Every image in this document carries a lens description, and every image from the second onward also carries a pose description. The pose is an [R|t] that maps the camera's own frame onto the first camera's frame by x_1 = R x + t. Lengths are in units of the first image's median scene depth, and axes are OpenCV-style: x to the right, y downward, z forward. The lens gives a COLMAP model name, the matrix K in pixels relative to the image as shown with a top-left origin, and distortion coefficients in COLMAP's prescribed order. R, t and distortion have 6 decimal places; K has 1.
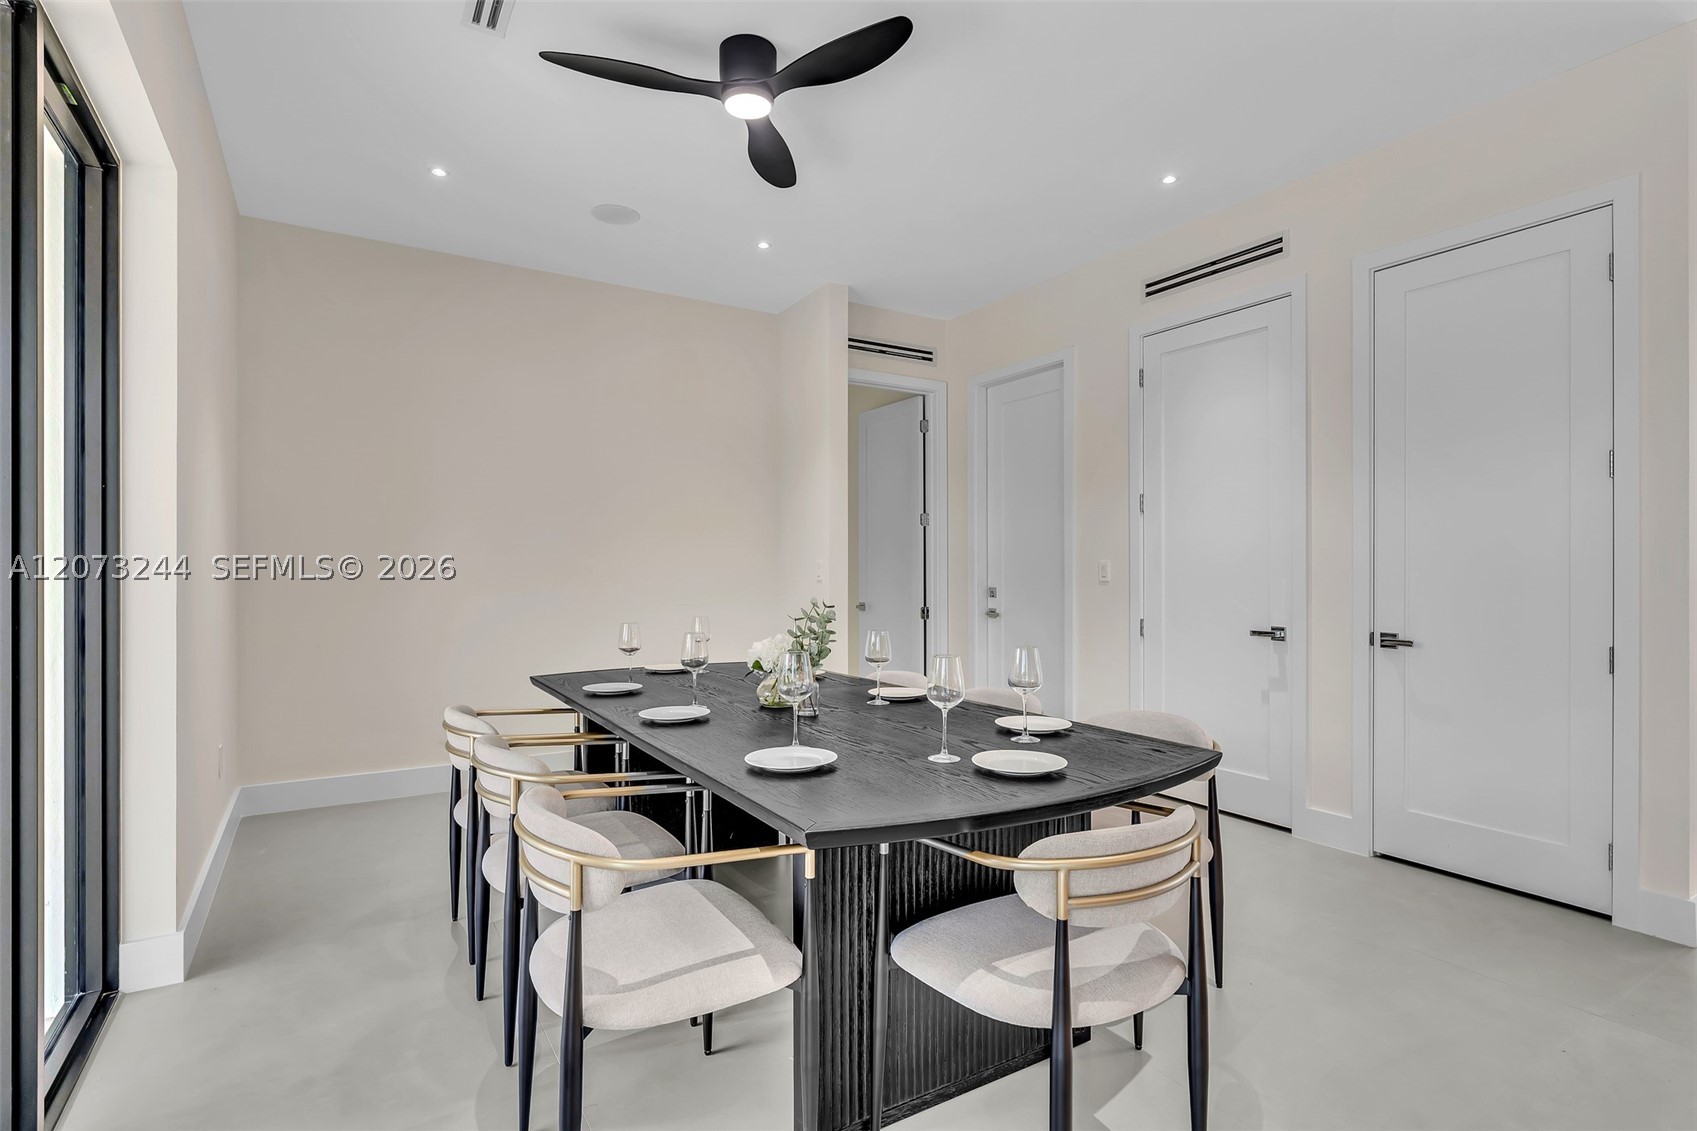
lens RADIAL K [[750.6, 0, 846.8], [0, 750.6, 573.2], [0, 0, 1]] dist [-0.004200, 0.000290]
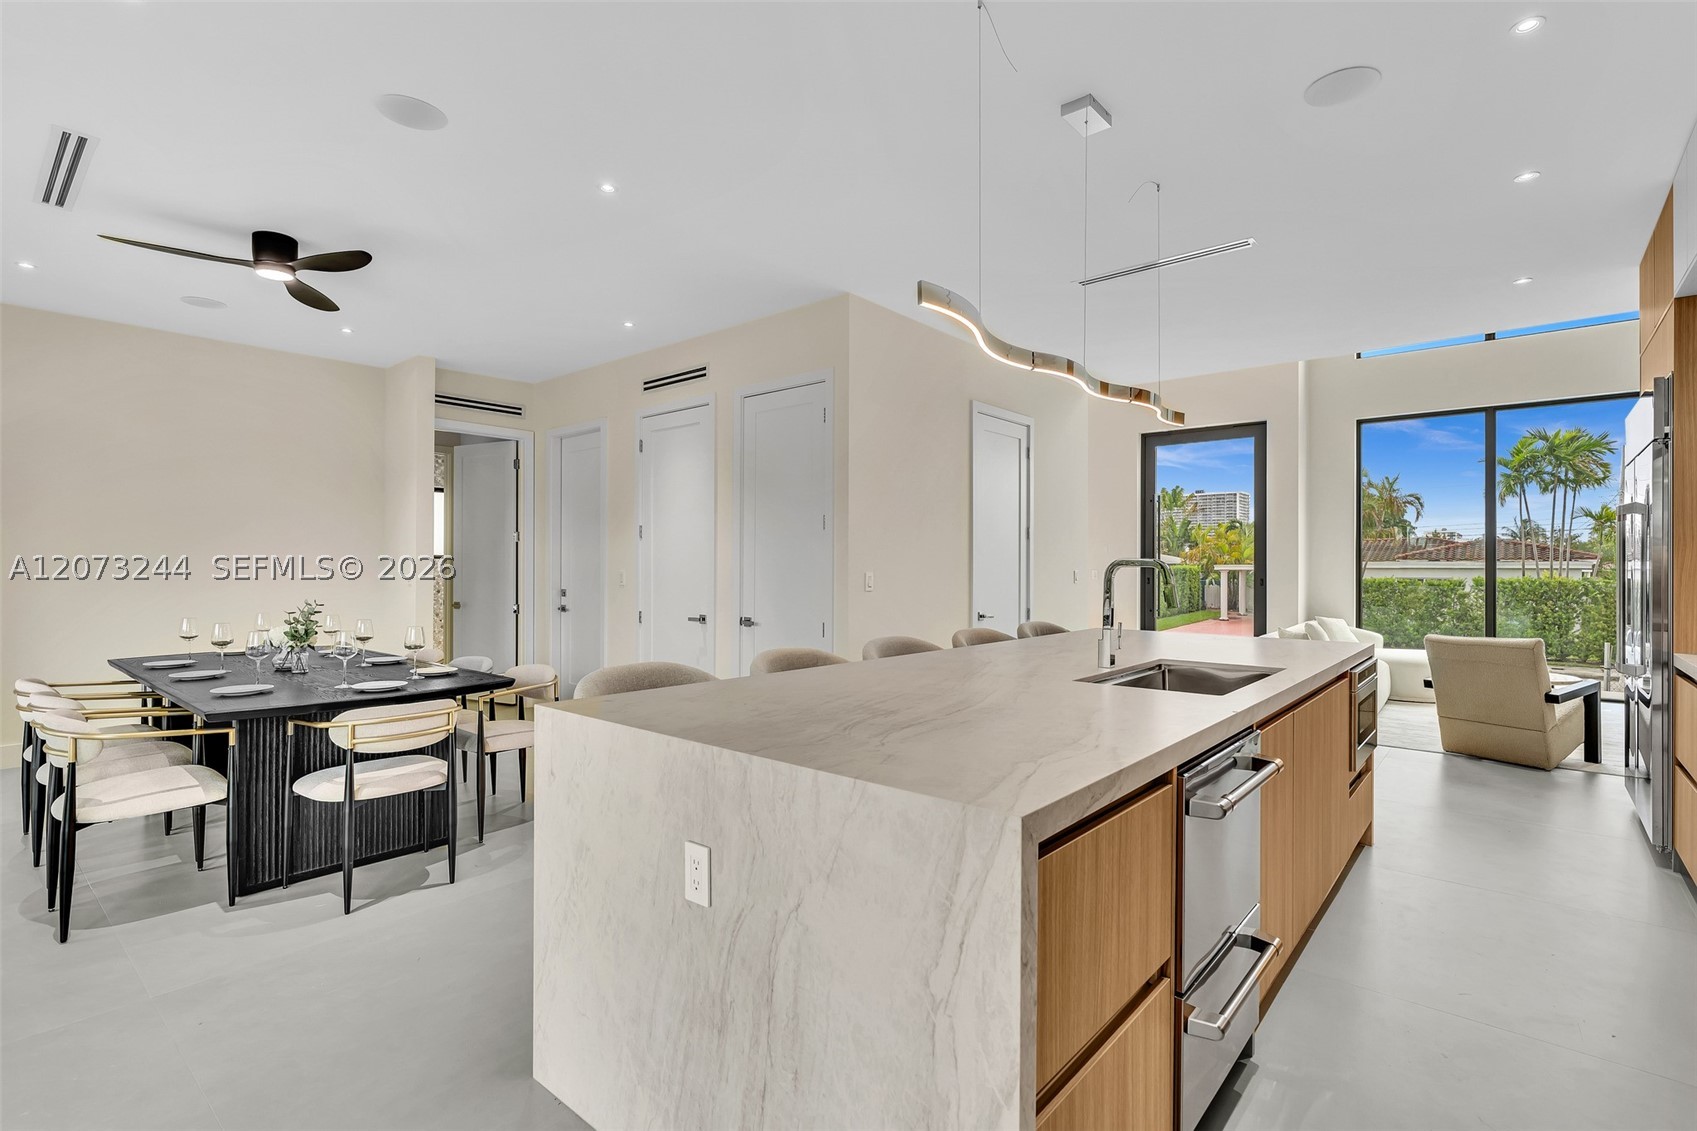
lens RADIAL K [[760.5, 0, 851.7], [0, 760.5, 558.4], [0, 0, 1]] dist [-0.002496, 0.001183]
pose [[0.958818, 0.005613, 0.283966, 0.497173], [-0.001239, 0.999878, -0.015579, -0.025155], [-0.284019, 0.014586, 0.958708, -0.719957]]
